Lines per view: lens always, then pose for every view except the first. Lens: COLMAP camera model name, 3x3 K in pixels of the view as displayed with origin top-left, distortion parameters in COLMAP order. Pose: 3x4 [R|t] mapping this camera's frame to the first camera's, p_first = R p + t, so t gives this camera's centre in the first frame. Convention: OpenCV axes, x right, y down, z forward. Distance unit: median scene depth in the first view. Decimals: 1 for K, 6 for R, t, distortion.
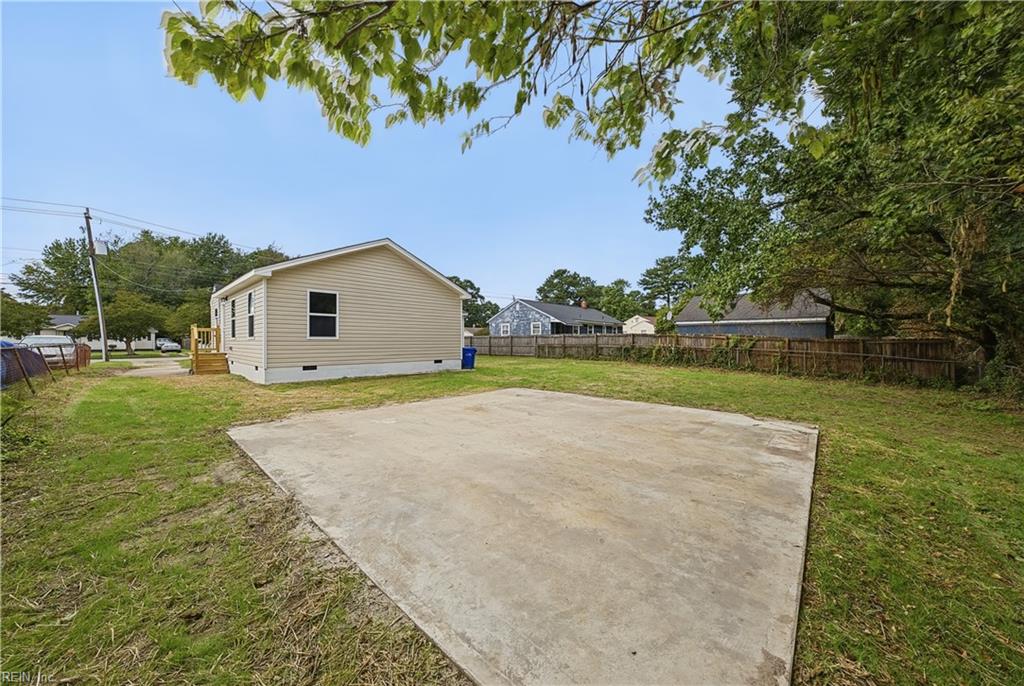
lens RADIAL K [[352.0, 0, 512.4], [0, 352.0, 342.2], [0, 0, 1]] dist [-0.022568, 0.000531]
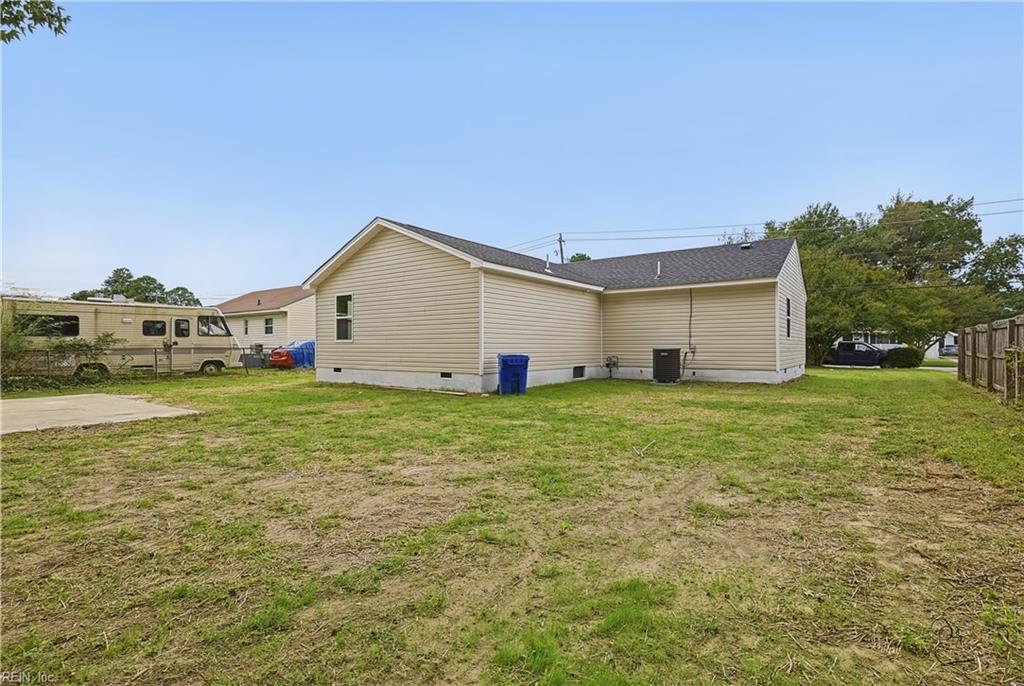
lens RADIAL K [[490.2, 0, 511.0], [0, 490.2, 344.5], [0, 0, 1]] dist [0.002114, 0.000165]
pose [[0.107663, -0.004665, -0.994176, 0.706278], [-0.001091, 0.999988, -0.004811, 0.003245], [0.994187, 0.001603, 0.107657, 1.037998]]
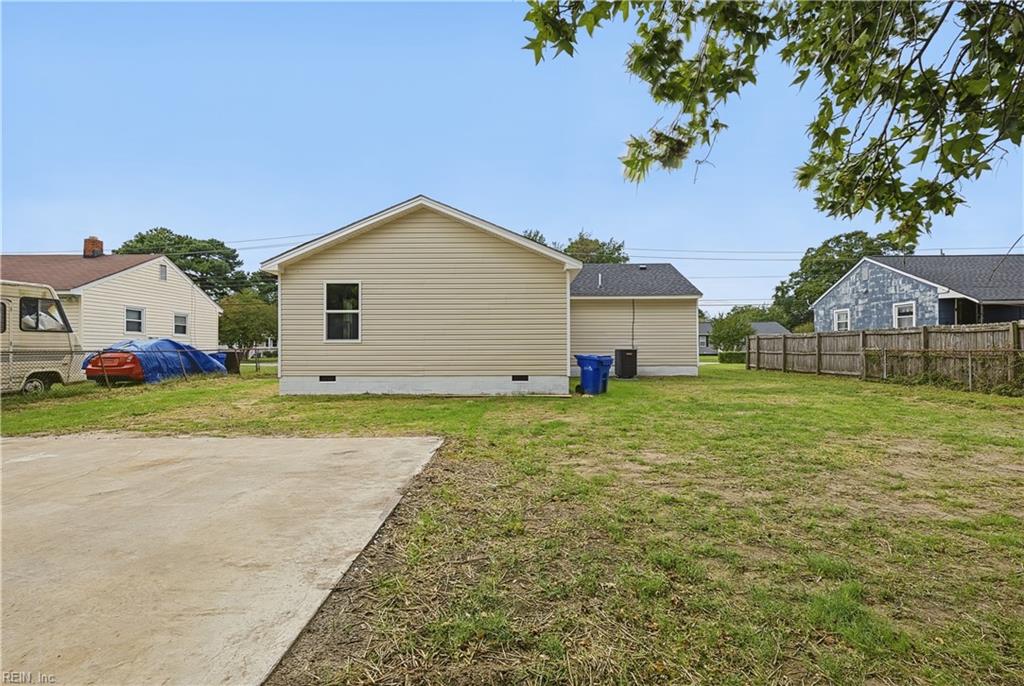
lens RADIAL K [[490.2, 0, 511.6], [0, 490.2, 343.3], [0, 0, 1]] dist [0.002114, 0.000165]
pose [[0.667238, -0.008808, -0.744793, 0.416734], [0.001894, 0.999947, -0.010129, 0.003717], [0.744843, 0.005348, 0.667219, 0.430335]]
